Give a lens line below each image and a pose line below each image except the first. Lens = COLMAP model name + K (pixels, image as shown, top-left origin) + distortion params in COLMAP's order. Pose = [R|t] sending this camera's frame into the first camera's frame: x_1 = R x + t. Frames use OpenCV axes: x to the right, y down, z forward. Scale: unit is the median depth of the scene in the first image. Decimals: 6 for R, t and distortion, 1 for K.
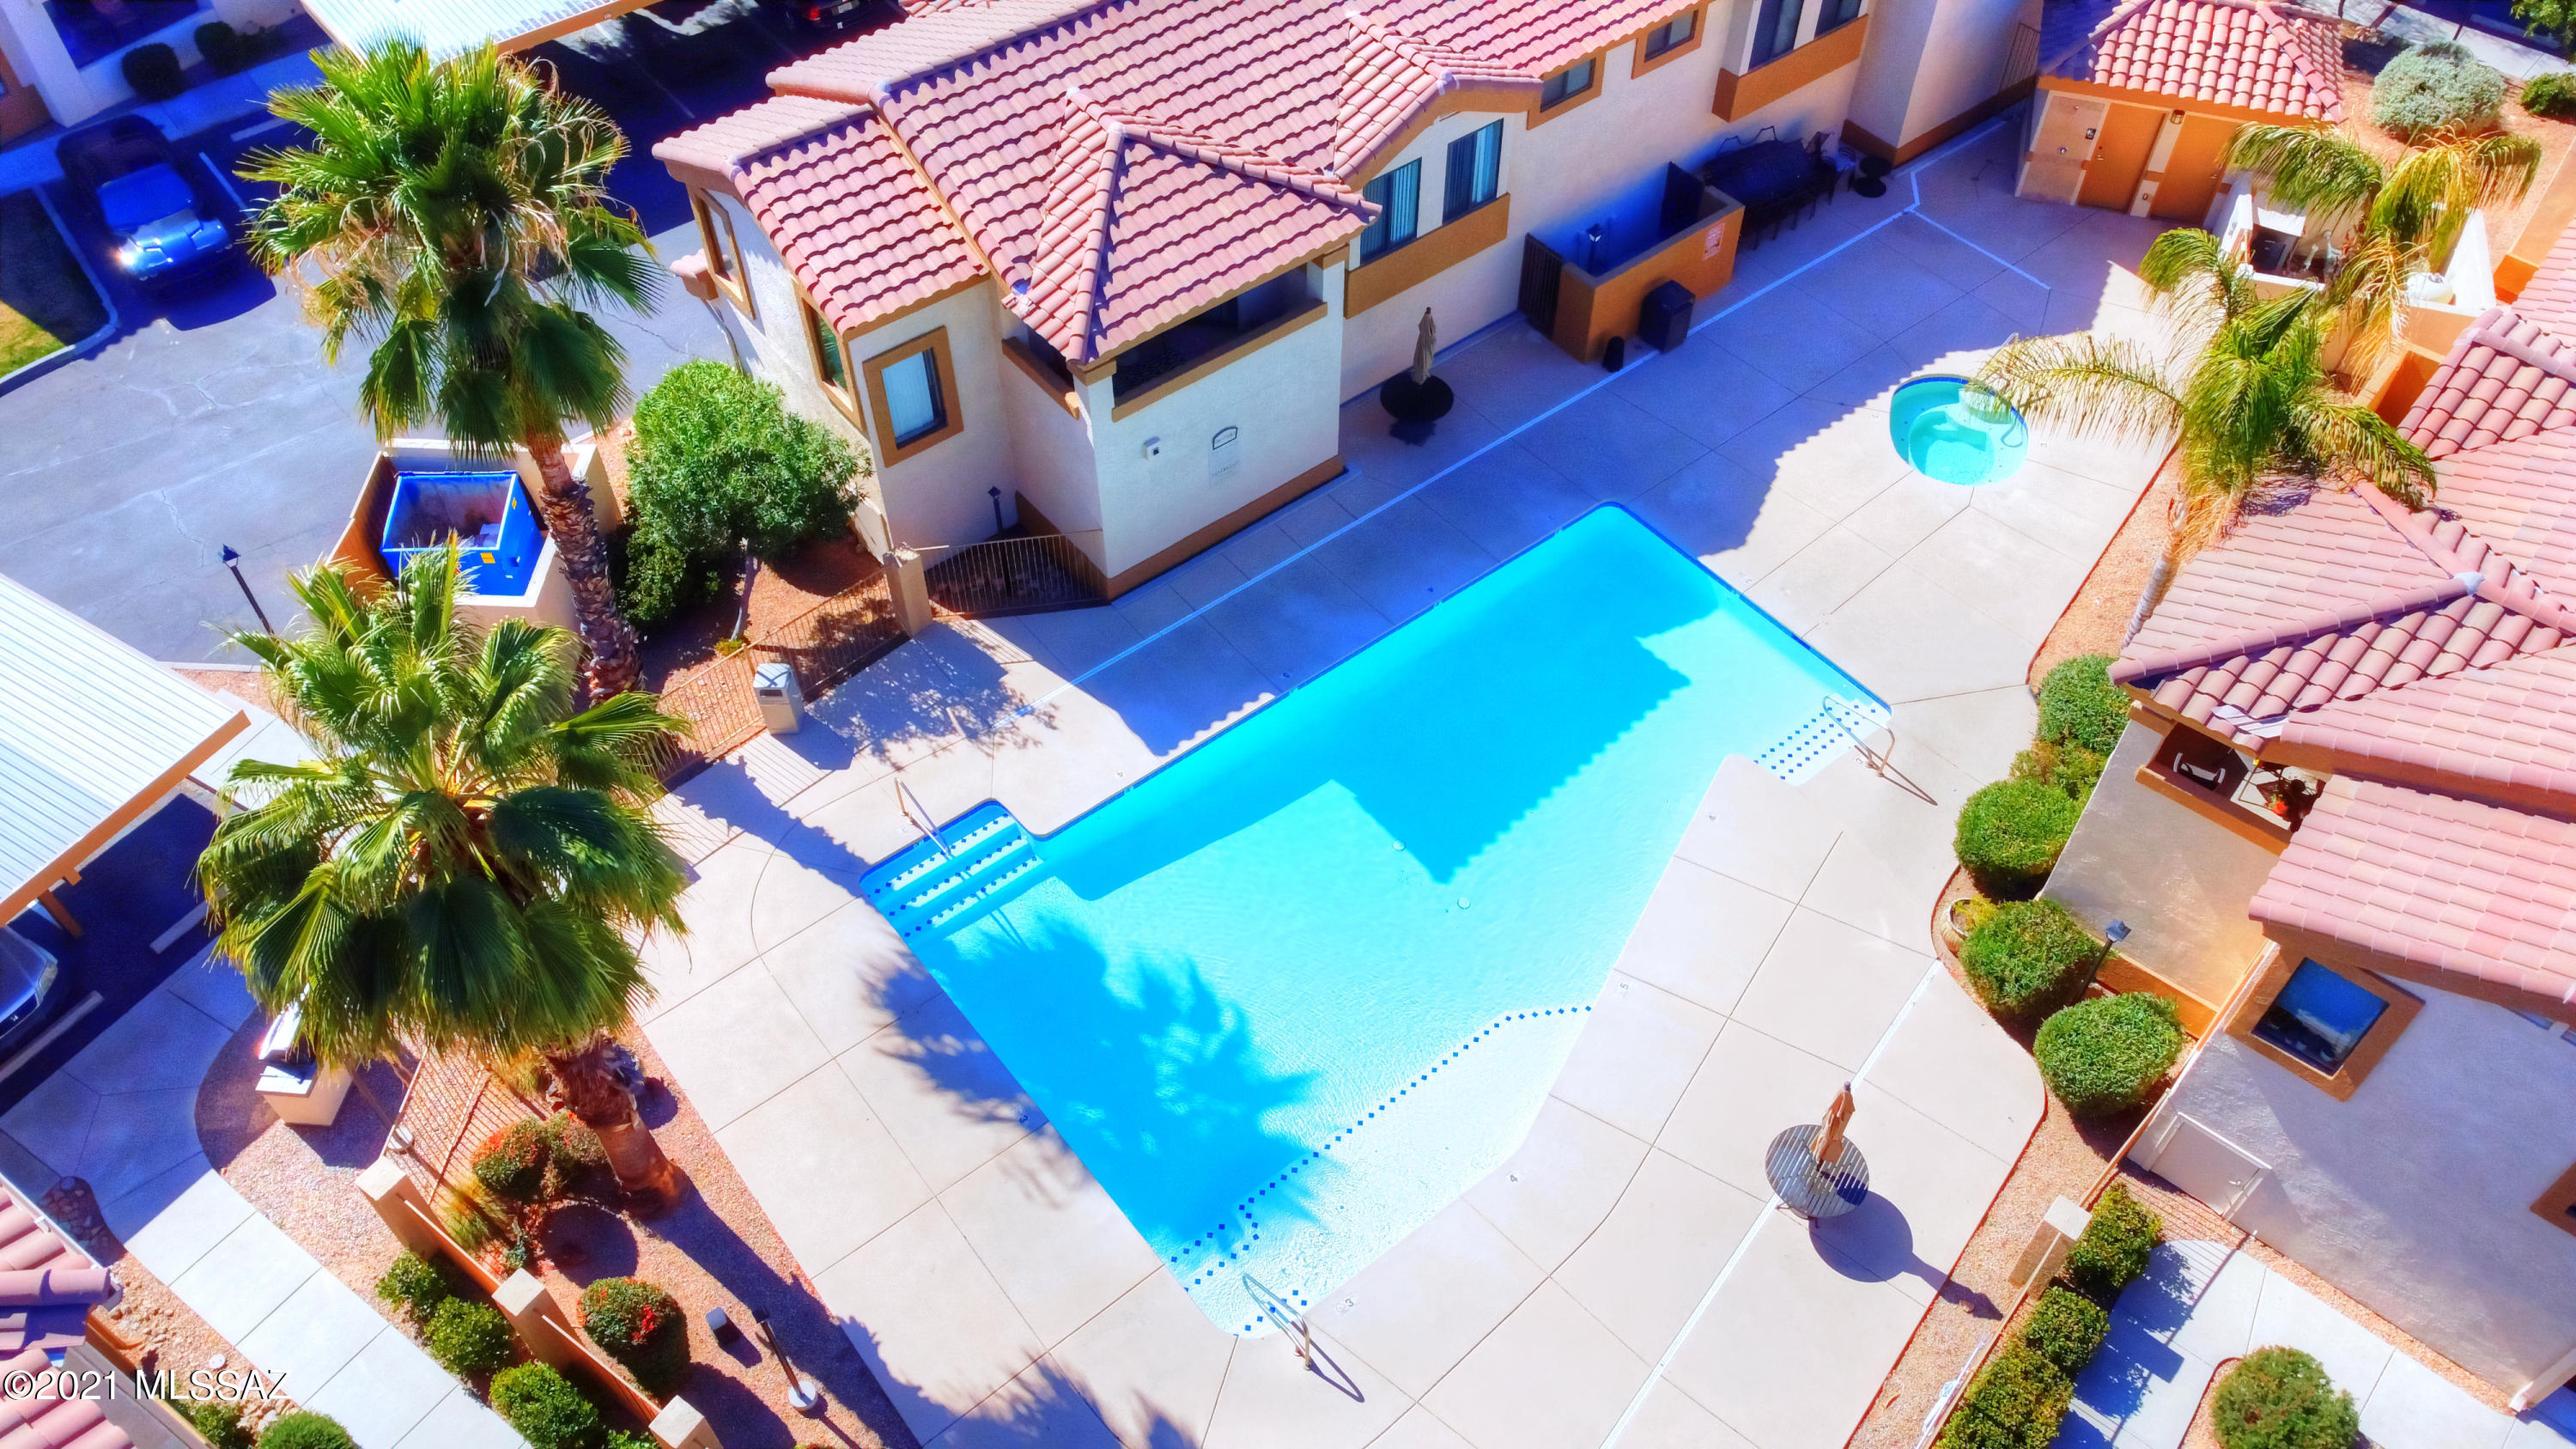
lens RADIAL K [[1927.2, 0, 1285.0], [0, 1927.2, 727.4], [0, 0, 1]] dist [0.007459, 0.001366]
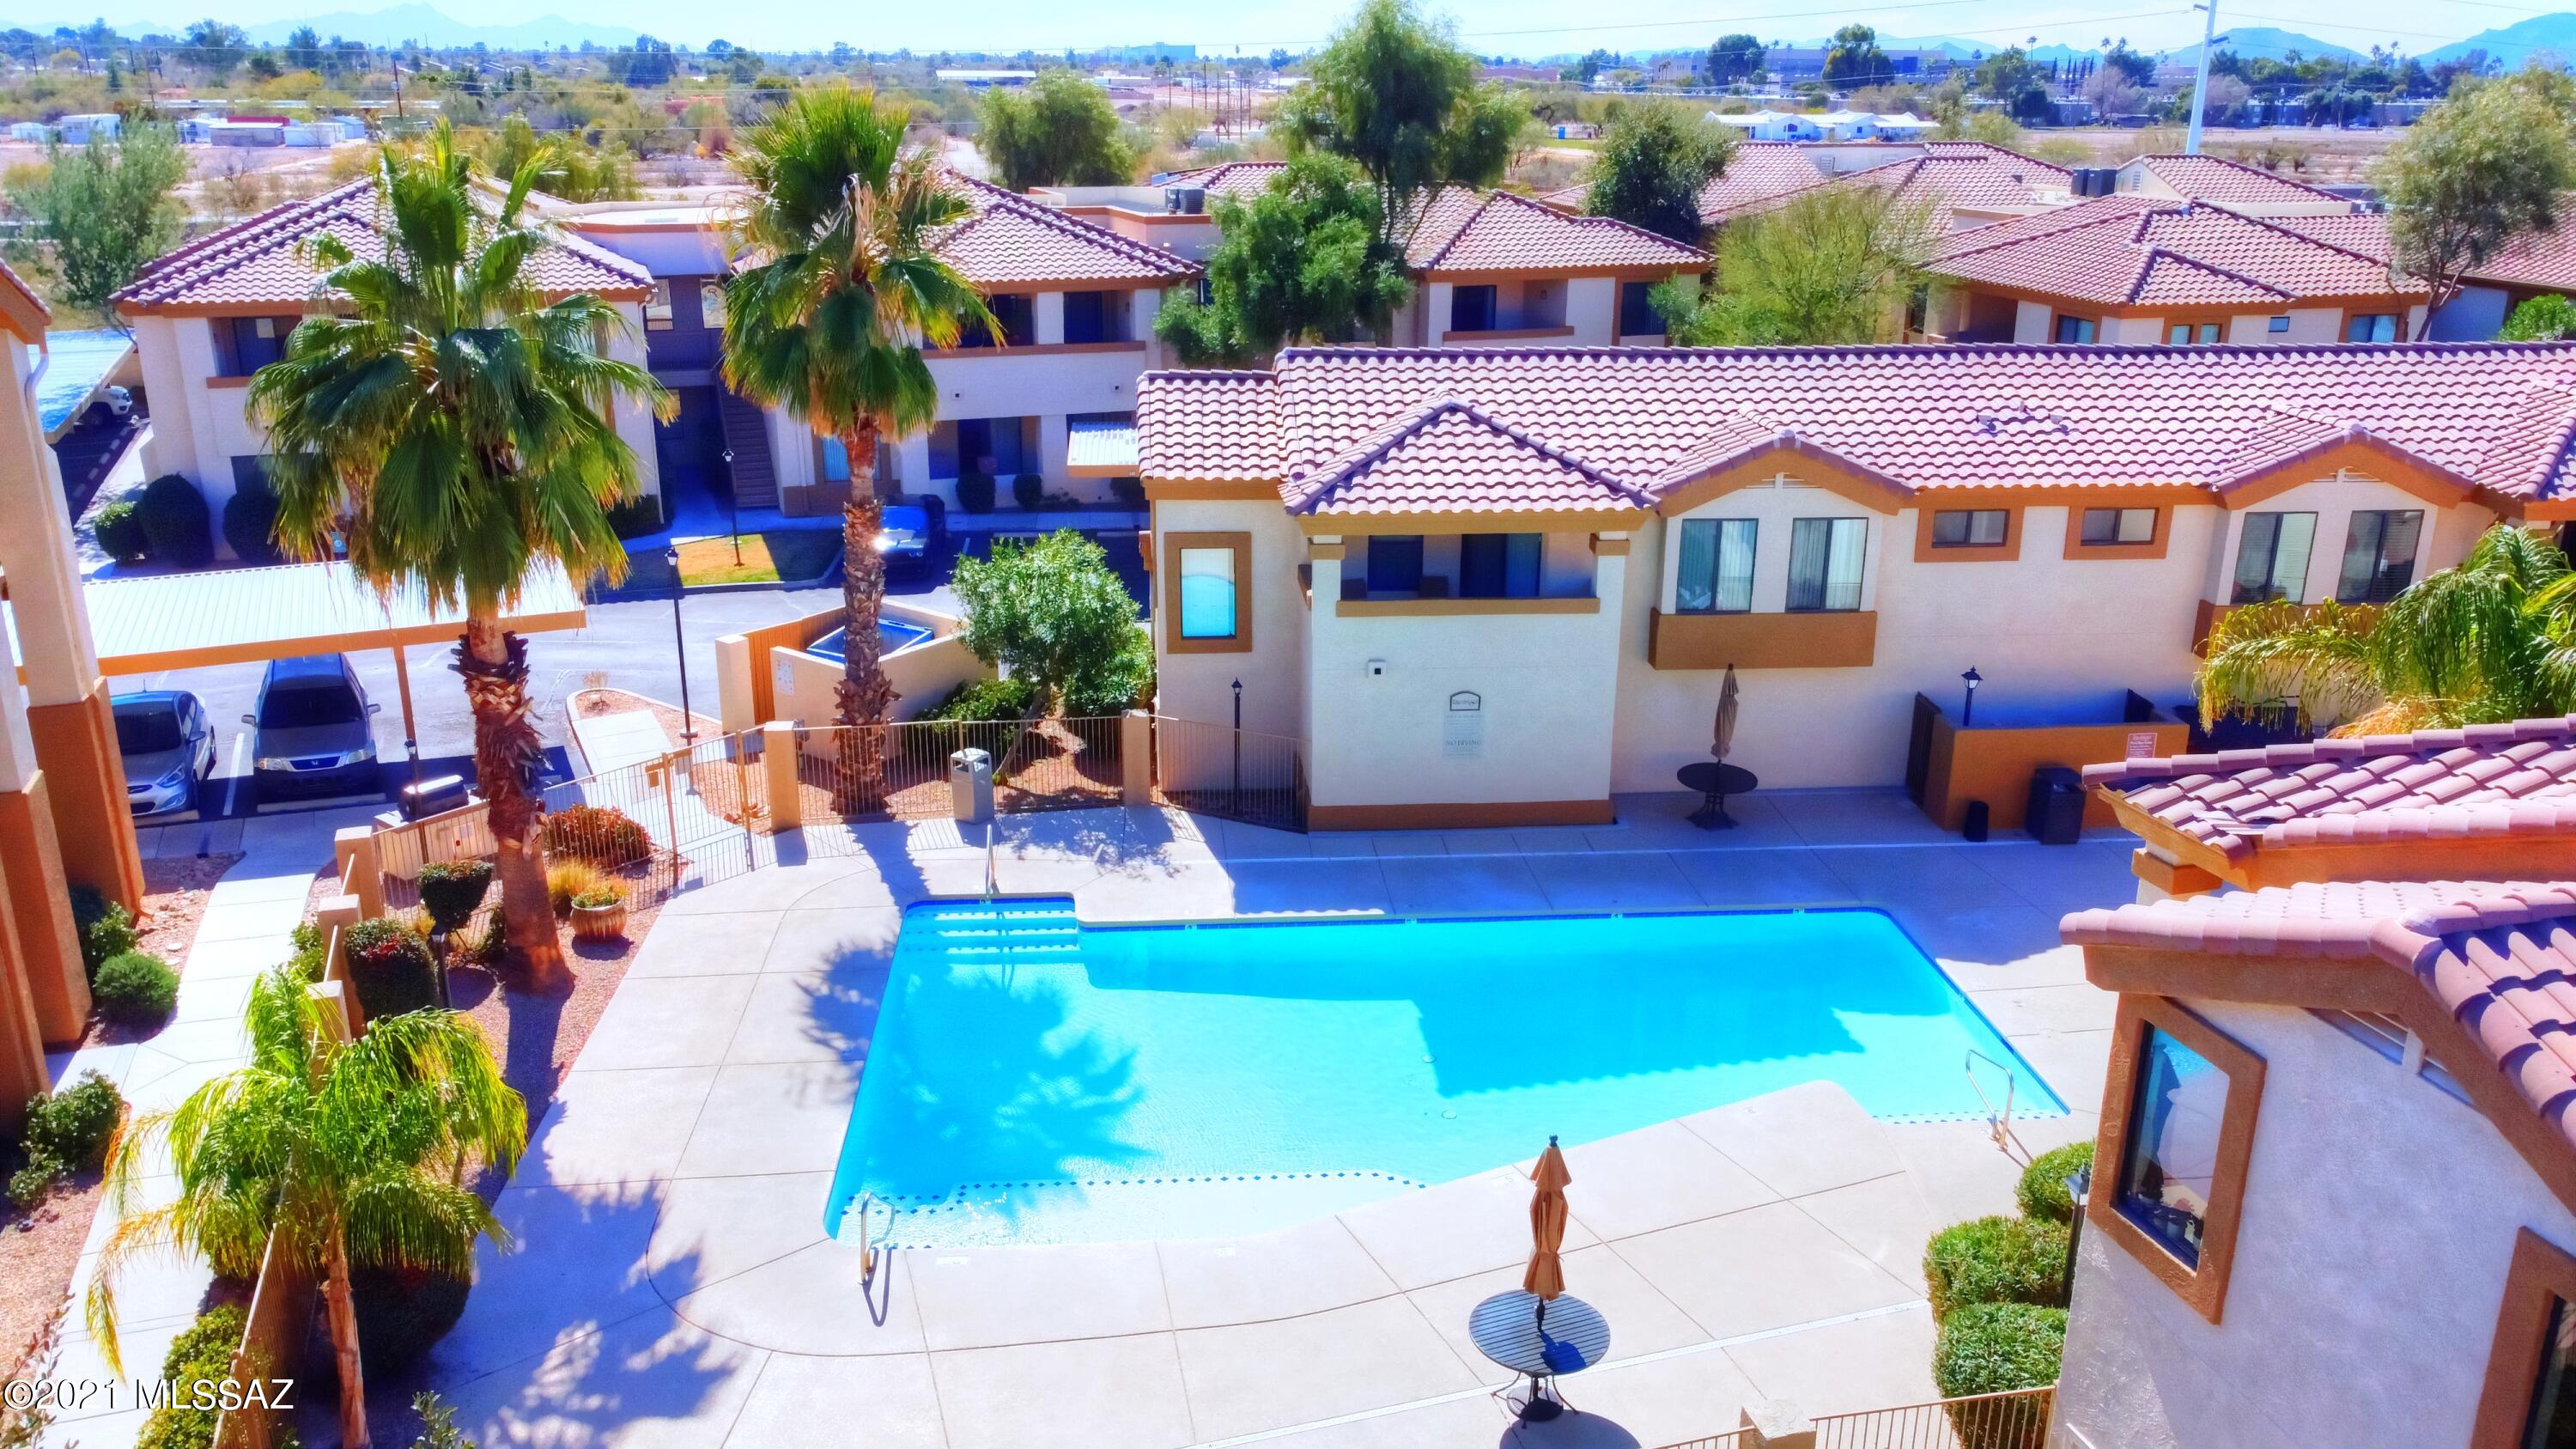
lens RADIAL K [[1927.2, 0, 1292.5], [0, 1927.2, 722.1], [0, 0, 1]] dist [0.007459, 0.001366]
pose [[0.831218, 0.184322, -0.524502, 0.443671], [-0.428940, 0.812816, -0.394133, 0.305291], [0.353676, 0.552590, 0.754690, 0.243209]]
